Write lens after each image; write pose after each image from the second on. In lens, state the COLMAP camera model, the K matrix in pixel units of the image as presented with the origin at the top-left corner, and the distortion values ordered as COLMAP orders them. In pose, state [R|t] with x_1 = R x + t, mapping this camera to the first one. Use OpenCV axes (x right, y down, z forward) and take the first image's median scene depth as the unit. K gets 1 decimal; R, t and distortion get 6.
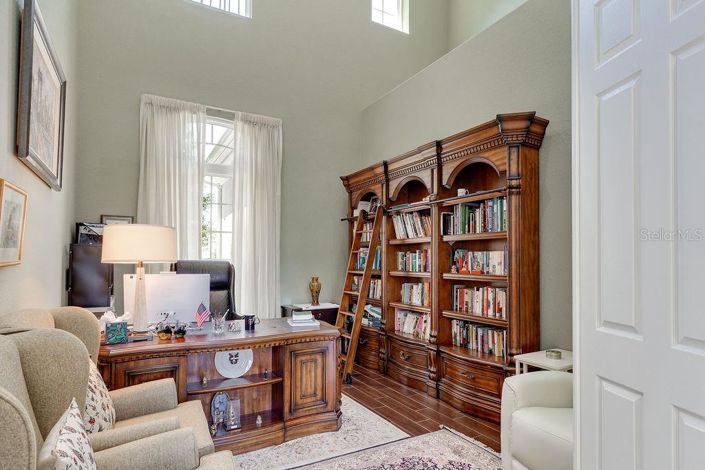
lens RADIAL K [[397.5, 0, 355.3], [0, 397.5, 252.5], [0, 0, 1]] dist [0.003149, -0.000284]
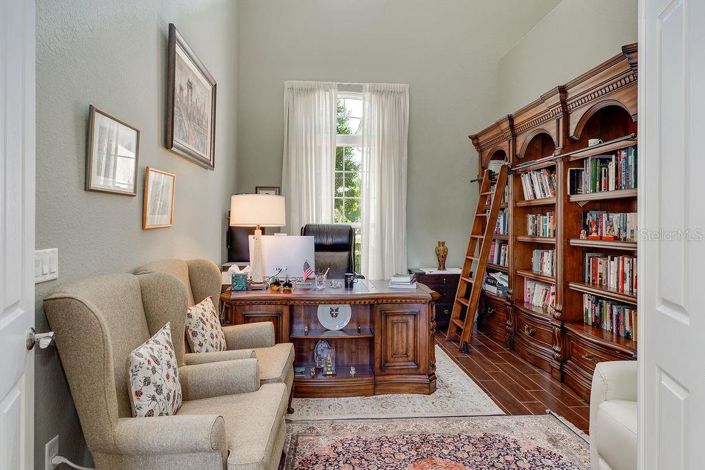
lens RADIAL K [[410.1, 0, 350.6], [0, 410.1, 221.7], [0, 0, 1]] dist [0.002067, -0.000265]
pose [[0.903282, -0.003055, -0.429037, 0.173827], [0.008385, 0.999909, 0.010534, 0.001378], [0.428966, -0.013112, 0.903225, -0.007397]]
